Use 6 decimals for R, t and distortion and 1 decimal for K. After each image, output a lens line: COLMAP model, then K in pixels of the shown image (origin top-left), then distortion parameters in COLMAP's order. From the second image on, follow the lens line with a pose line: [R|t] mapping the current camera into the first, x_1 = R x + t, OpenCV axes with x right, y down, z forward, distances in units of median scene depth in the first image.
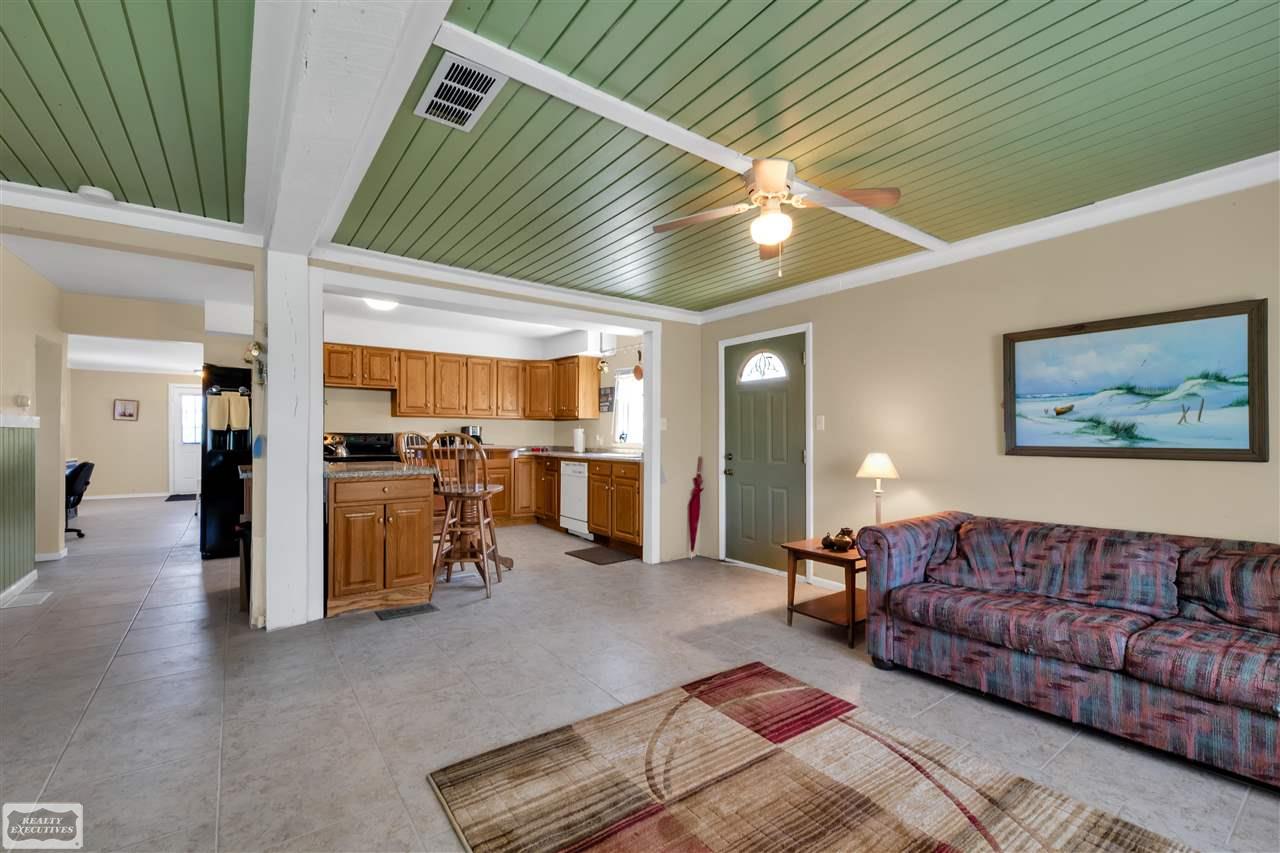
lens RADIAL K [[544.4, 0, 687.4], [0, 544.4, 431.3], [0, 0, 1]] dist [0.025834, 0.000155]
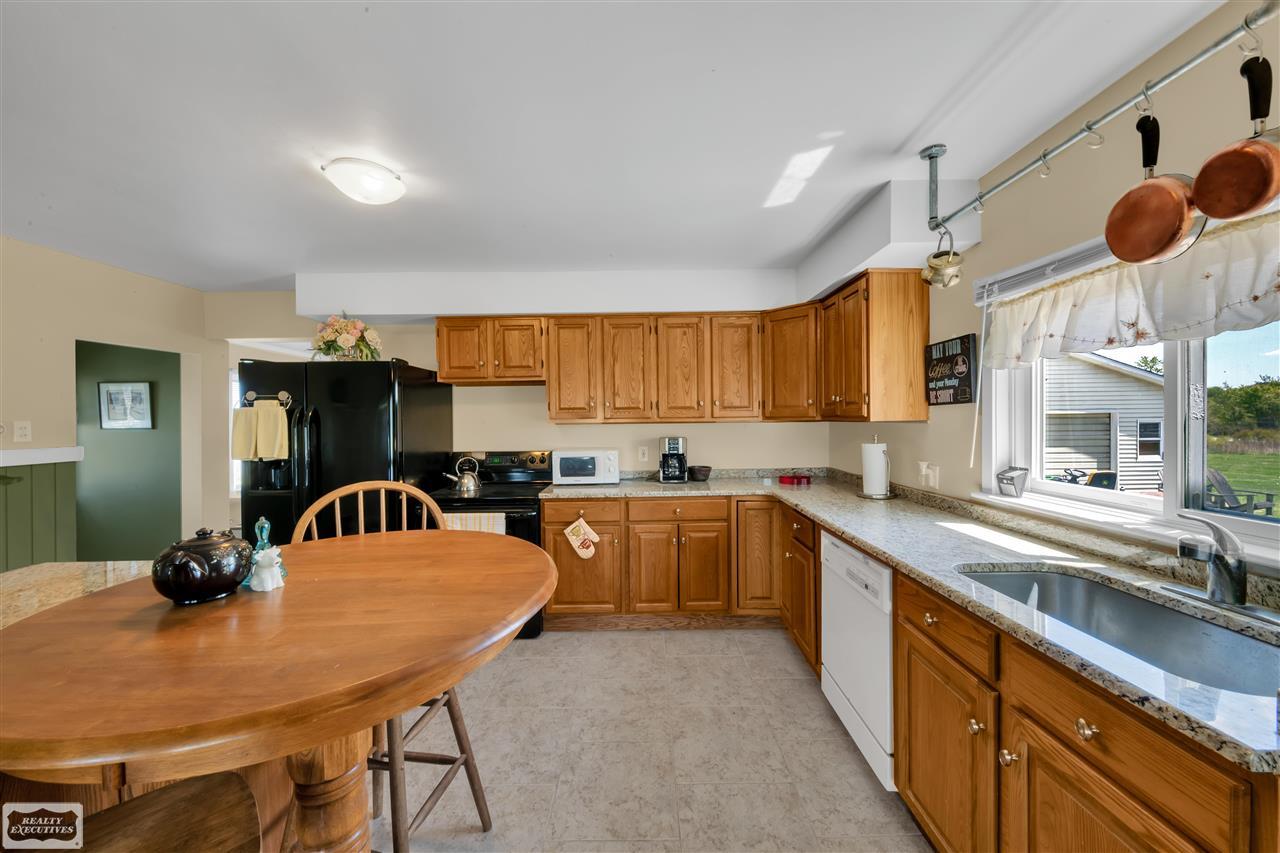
lens RADIAL K [[457.7, 0, 648.2], [0, 457.7, 423.8], [0, 0, 1]] dist [0.007729, -0.003848]
pose [[0.767972, -0.008096, -0.640432, -0.107434], [0.018209, 0.999792, 0.009195, -0.029215], [0.640225, -0.018723, 0.767960, 0.633780]]
